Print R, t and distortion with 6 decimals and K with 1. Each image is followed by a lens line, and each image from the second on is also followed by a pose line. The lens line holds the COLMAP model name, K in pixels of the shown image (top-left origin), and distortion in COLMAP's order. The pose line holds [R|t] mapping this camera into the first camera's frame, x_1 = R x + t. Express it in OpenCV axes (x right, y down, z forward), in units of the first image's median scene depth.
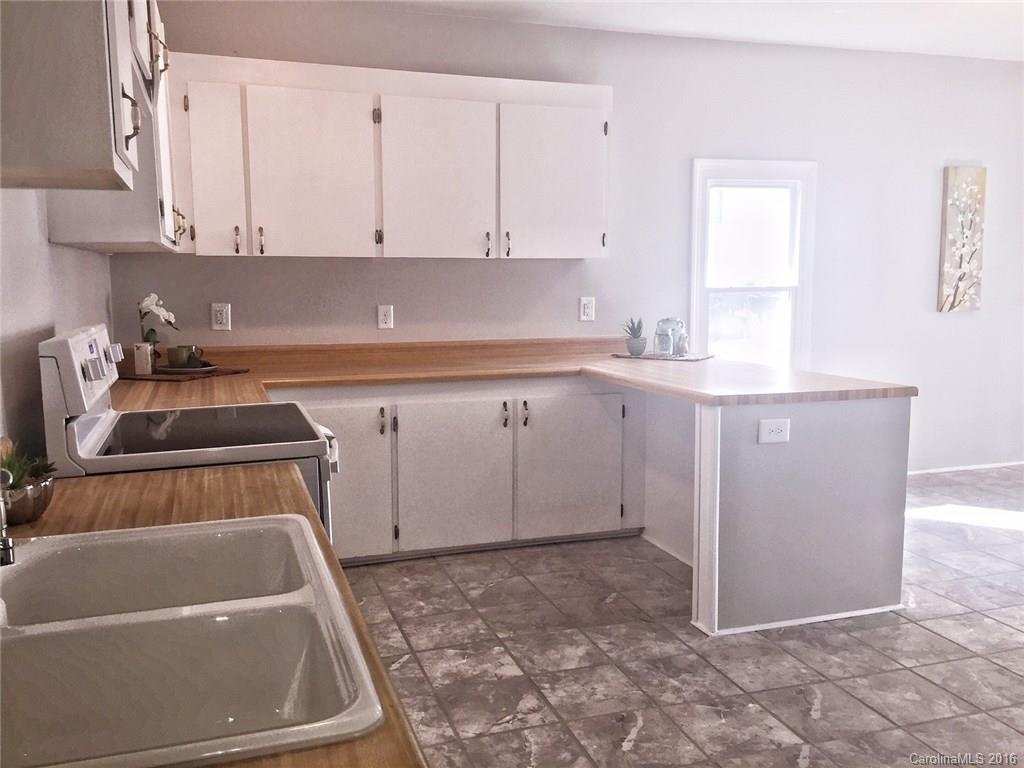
lens RADIAL K [[875.8, 0, 511.8], [0, 875.8, 389.2], [0, 0, 1]] dist [0.077707, -0.105319]
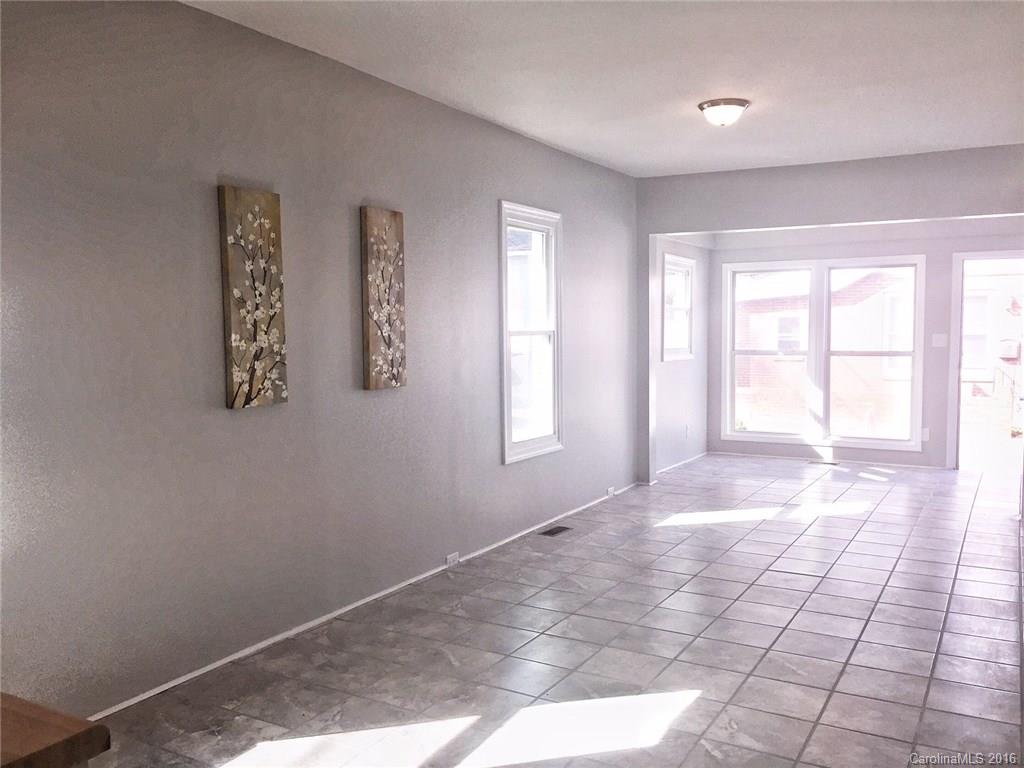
lens RADIAL K [[875.6, 0, 511.3], [0, 875.6, 373.7], [0, 0, 1]] dist [0.037967, -0.010648]
pose [[0.752433, -0.036318, 0.657667, 0.219076], [0.088319, 0.995025, -0.046097, -0.065564], [-0.652721, 0.092769, 0.751897, 0.388222]]
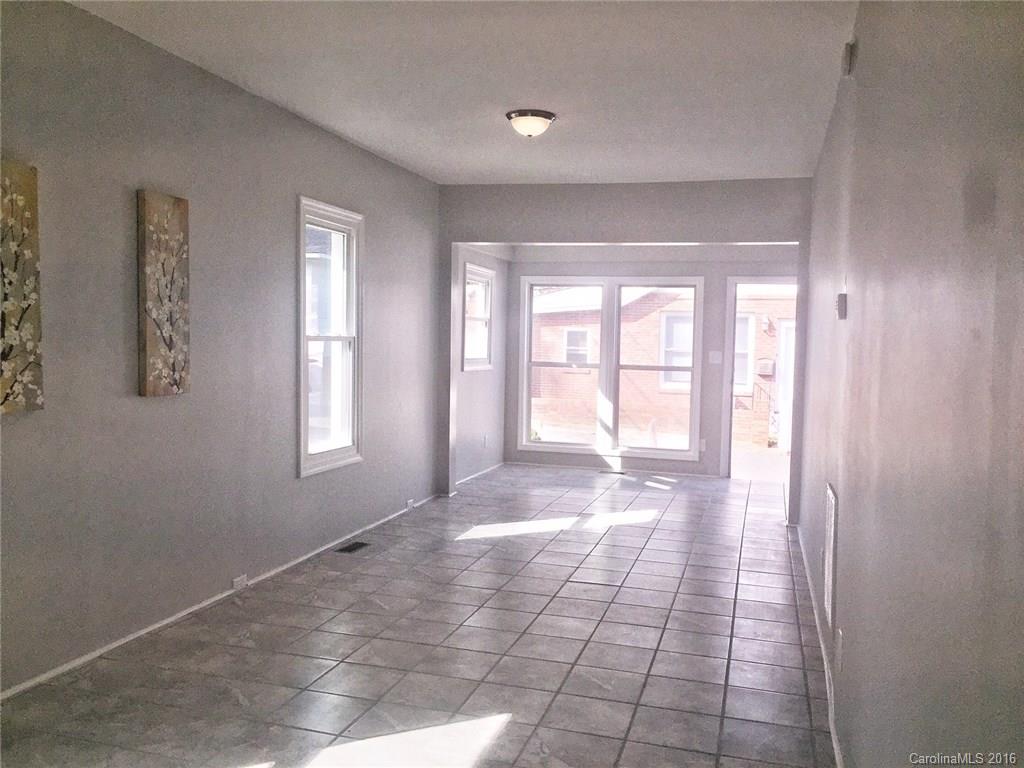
lens RADIAL K [[875.8, 0, 511.8], [0, 875.8, 389.2], [0, 0, 1]] dist [0.077707, -0.105319]
pose [[0.577788, -0.029982, 0.815636, 0.233367], [0.077046, 0.996866, -0.017935, -0.069190], [-0.812542, 0.073204, 0.578287, 0.417970]]
